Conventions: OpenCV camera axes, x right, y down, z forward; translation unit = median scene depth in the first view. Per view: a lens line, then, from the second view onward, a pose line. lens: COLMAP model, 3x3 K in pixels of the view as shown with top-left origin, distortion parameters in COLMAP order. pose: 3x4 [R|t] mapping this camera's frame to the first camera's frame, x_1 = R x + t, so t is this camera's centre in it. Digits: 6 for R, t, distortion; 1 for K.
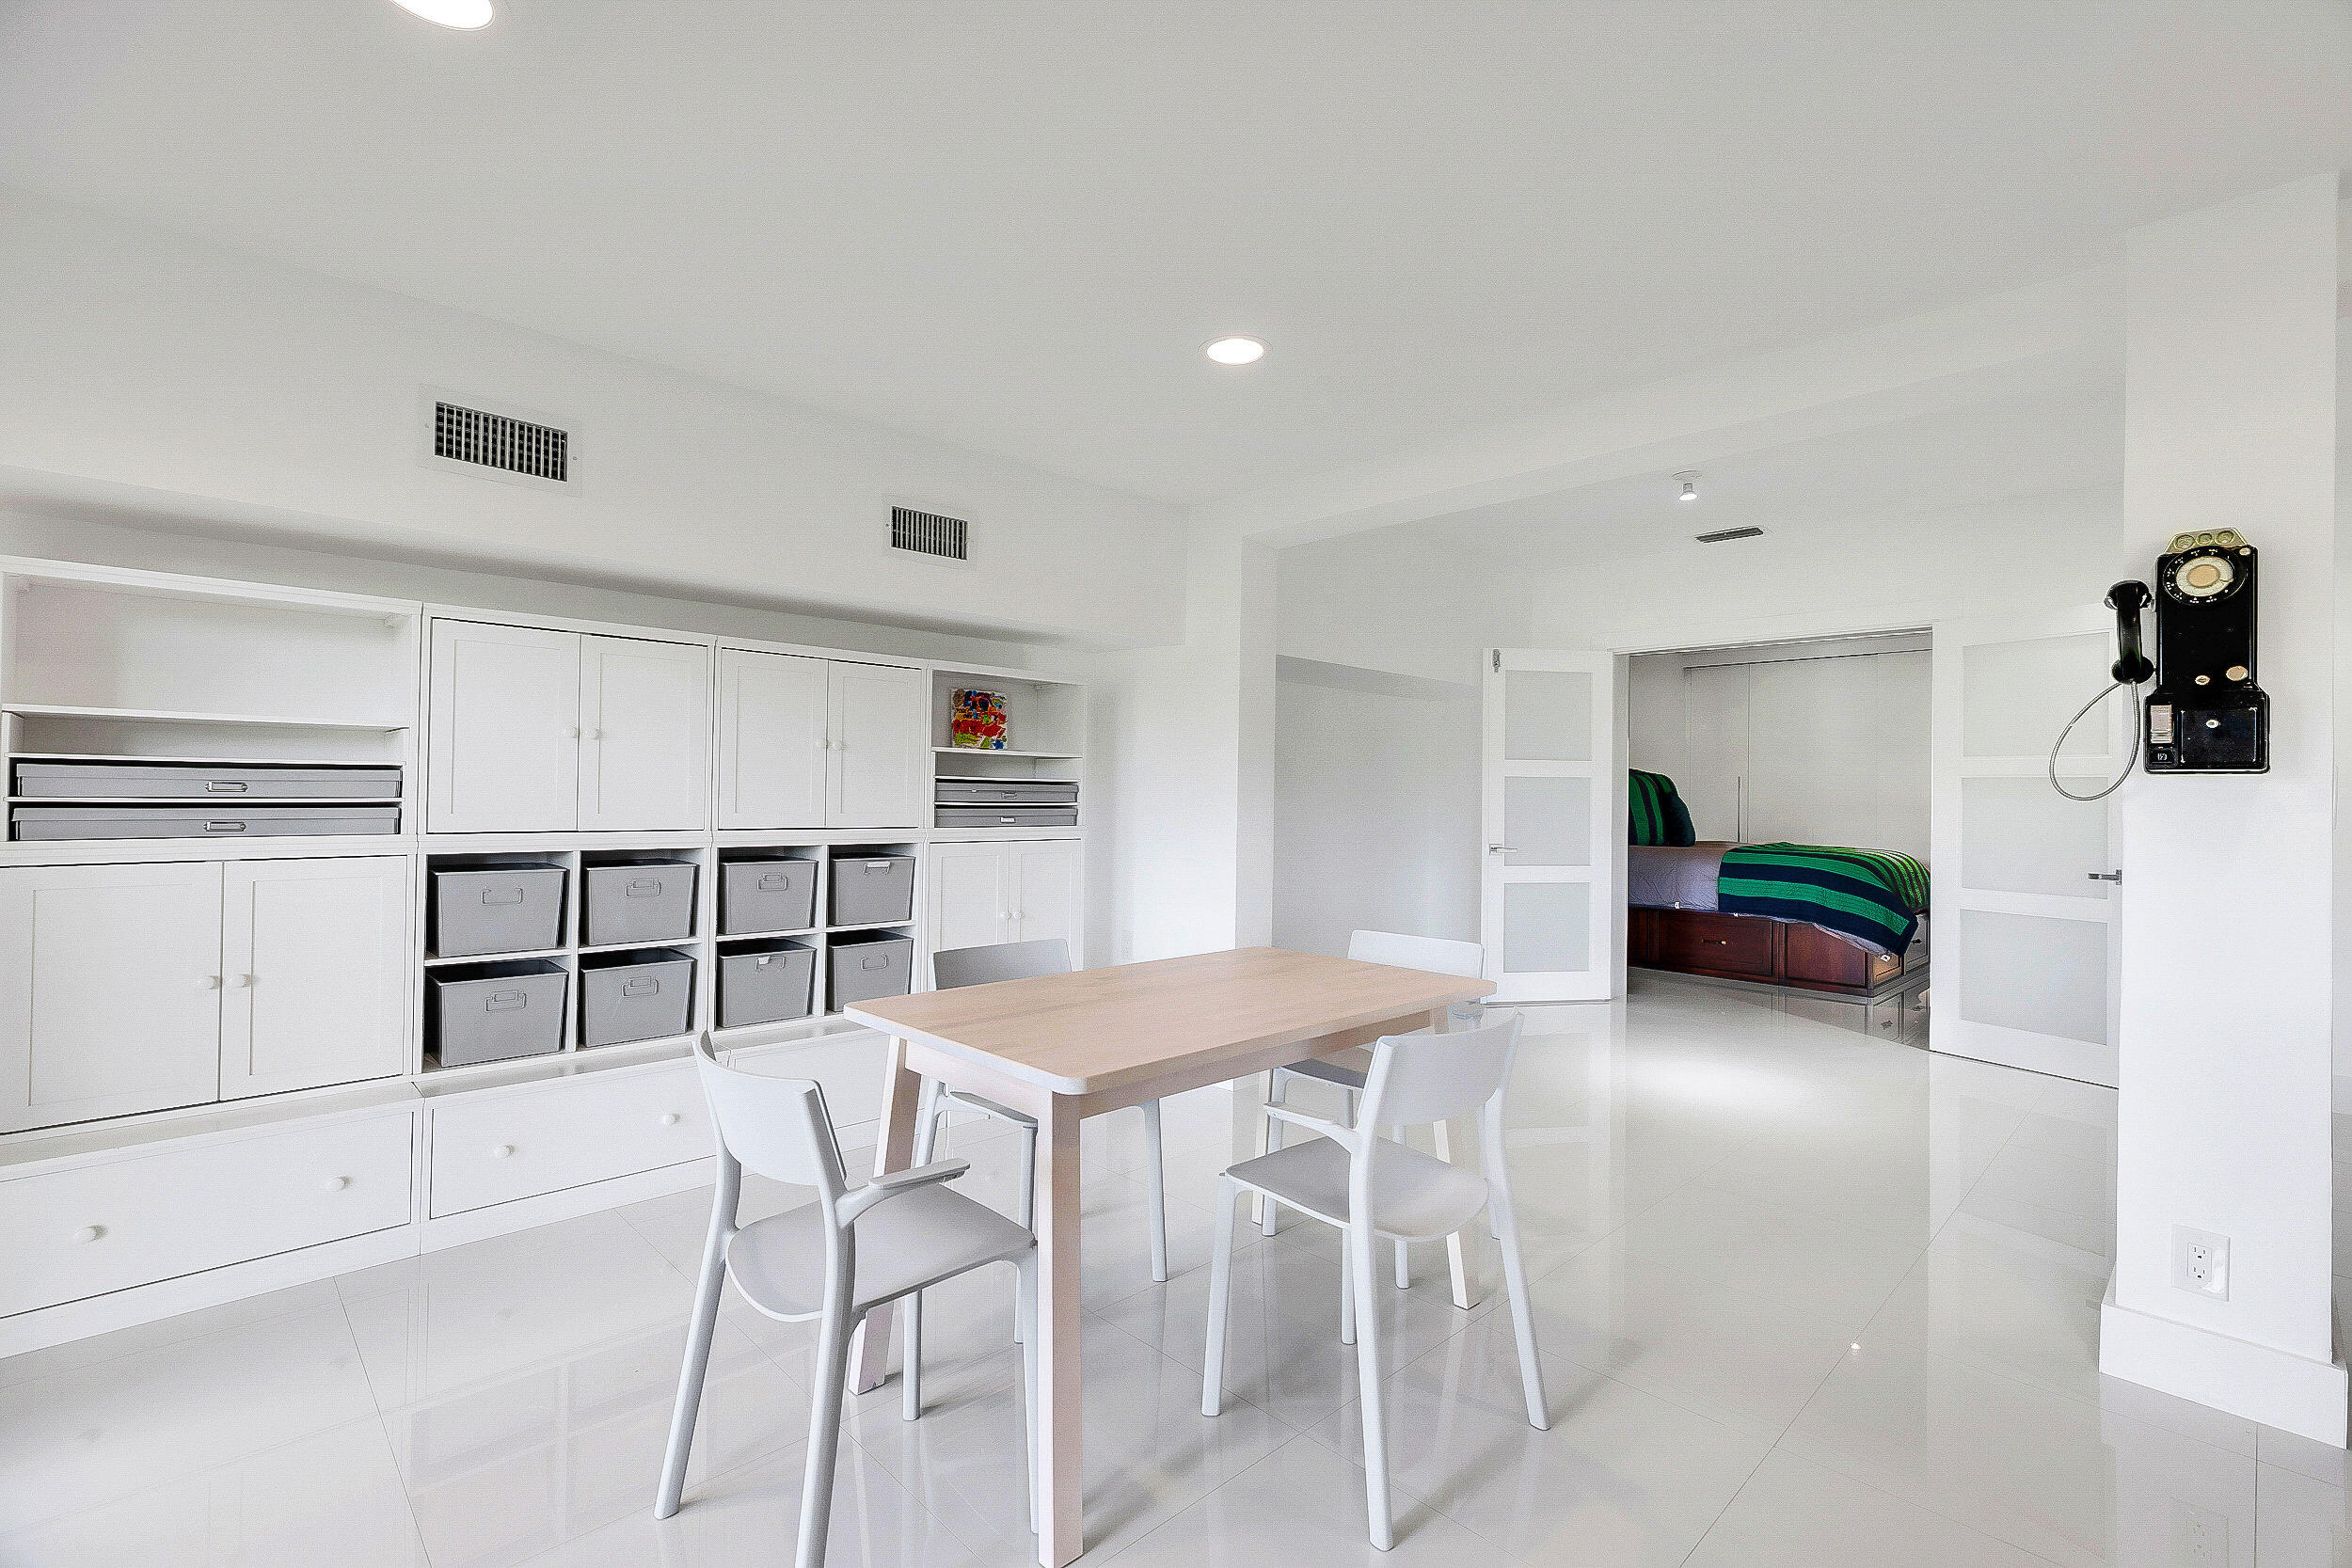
lens RADIAL K [[1056.4, 0, 1177.3], [0, 1056.4, 786.5], [0, 0, 1]] dist [0.000068, -0.000019]
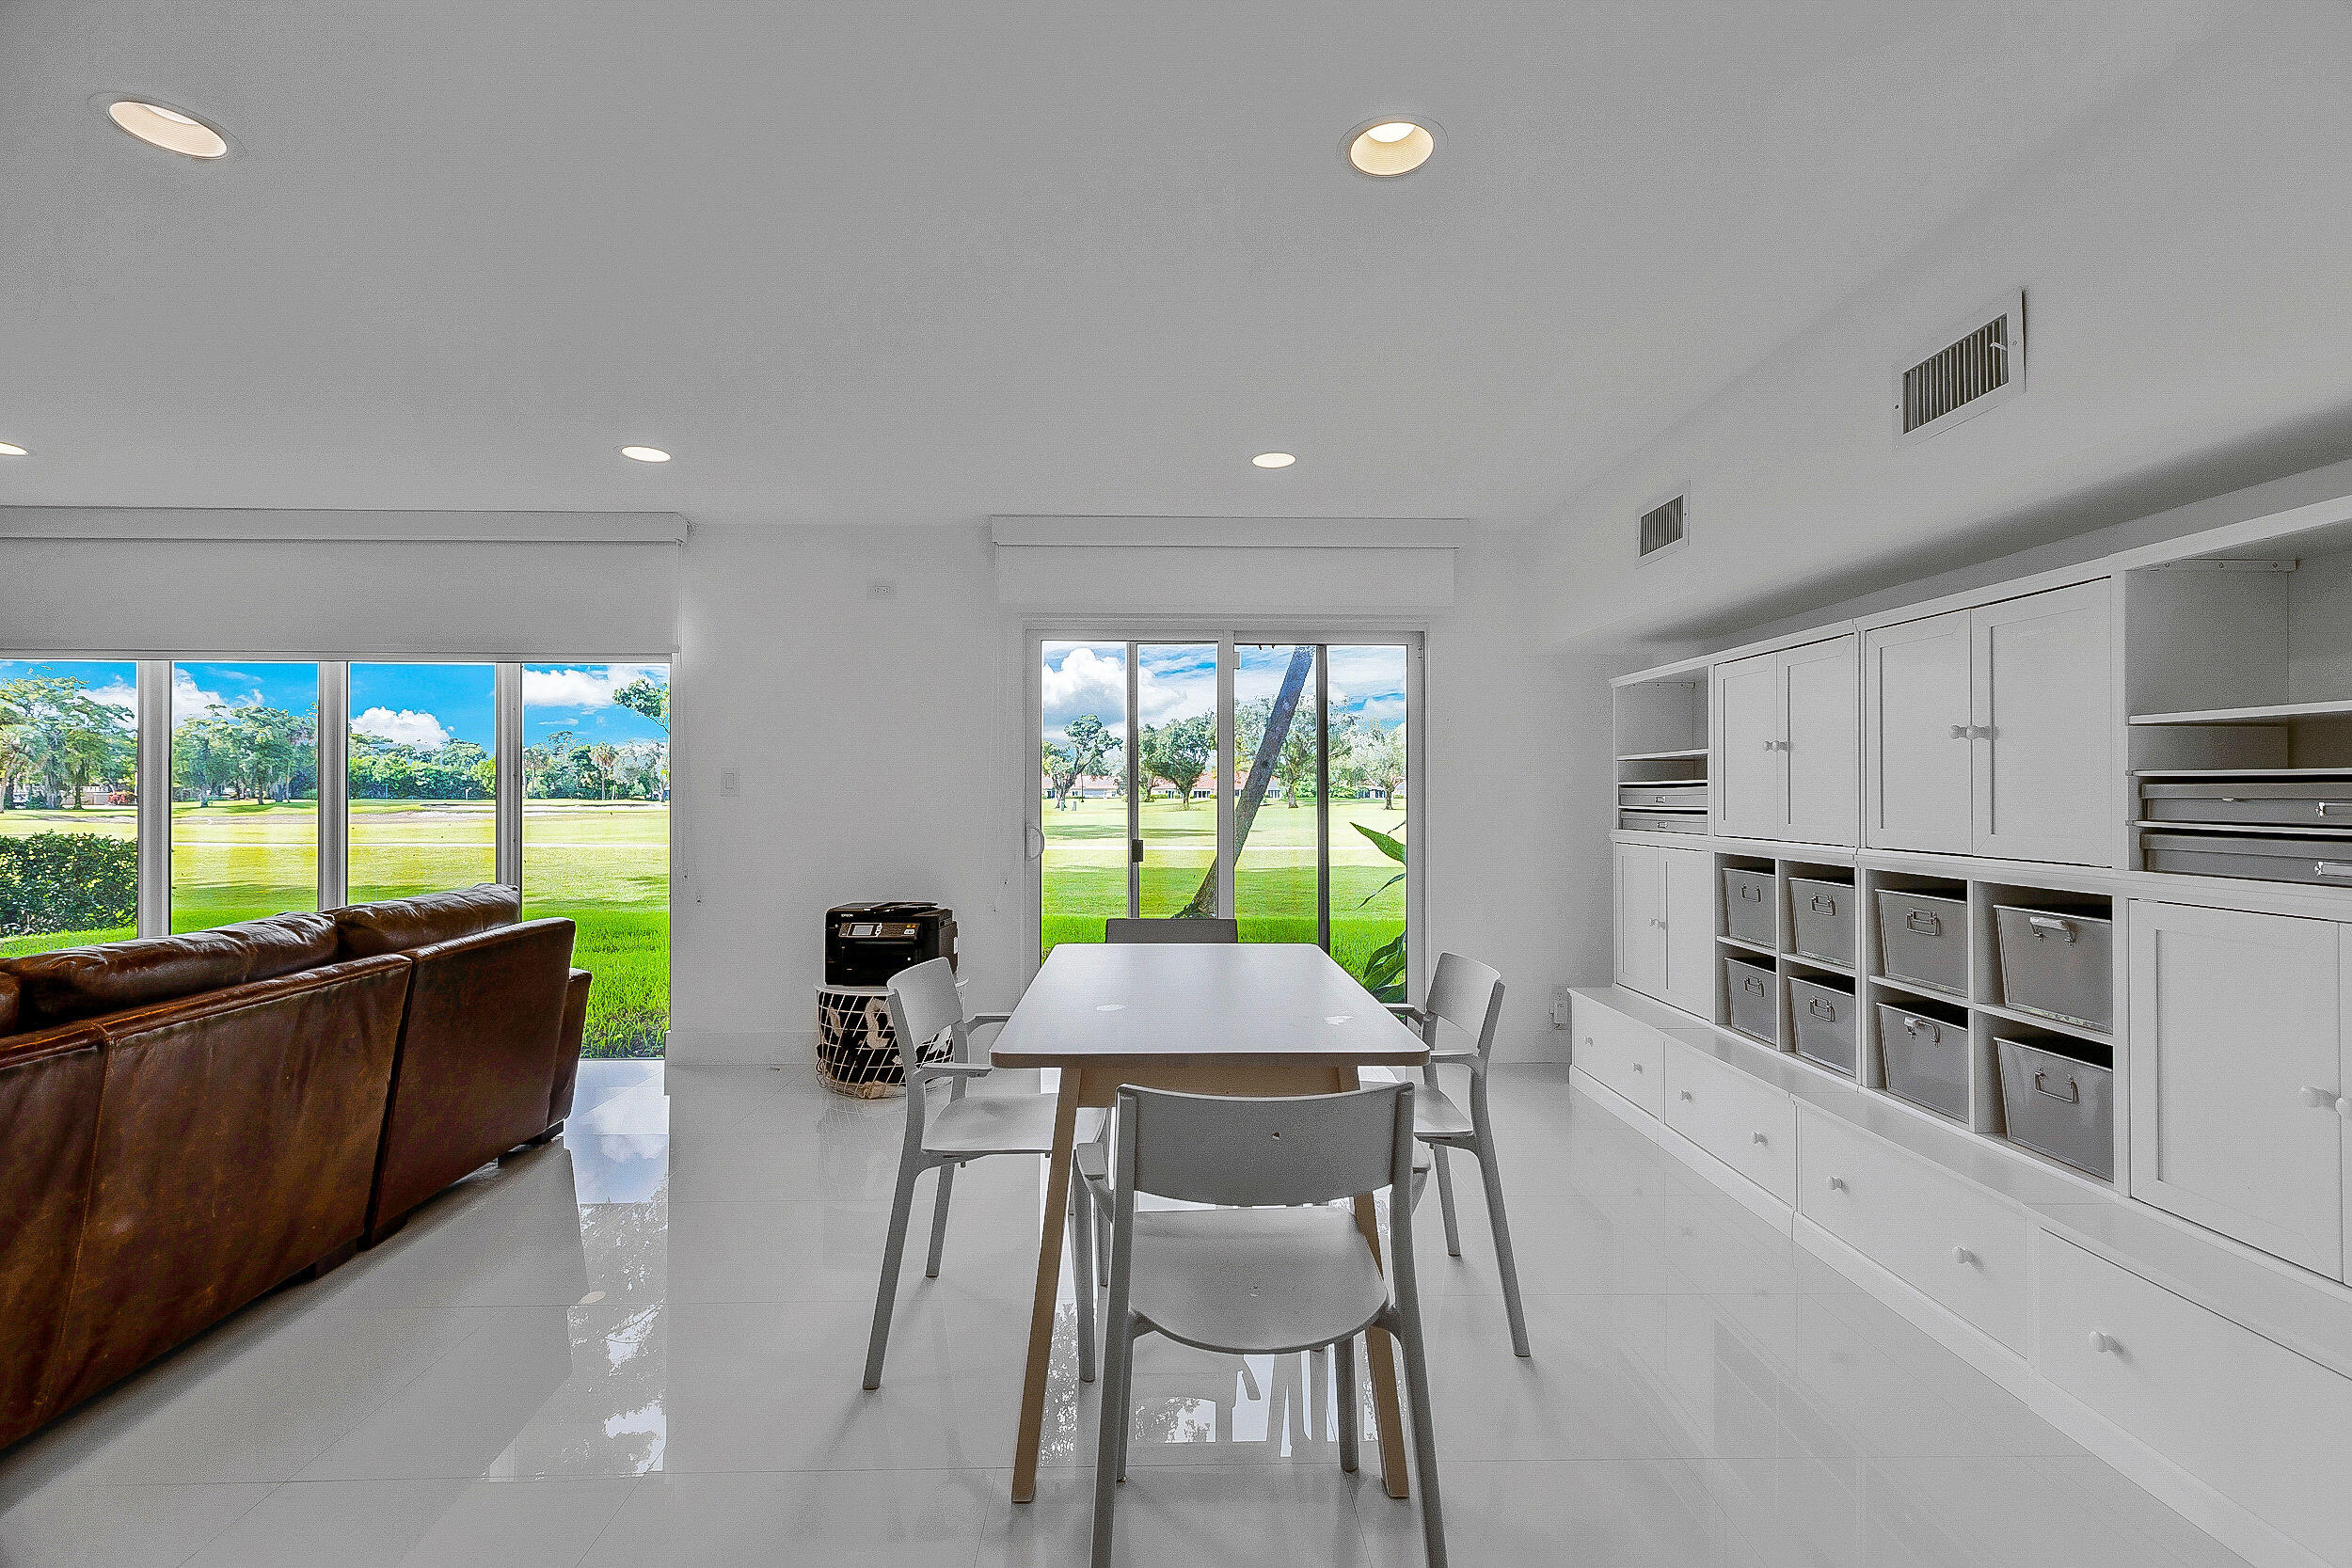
lens RADIAL K [[1056.4, 0, 1175.9], [0, 1056.4, 786.2], [0, 0, 1]] dist [0.000068, -0.000019]
pose [[-0.670224, -0.019229, -0.741910, 0.553318], [-0.006461, 0.999778, -0.020076, 0.012606], [0.742131, -0.008662, -0.670199, 1.146105]]
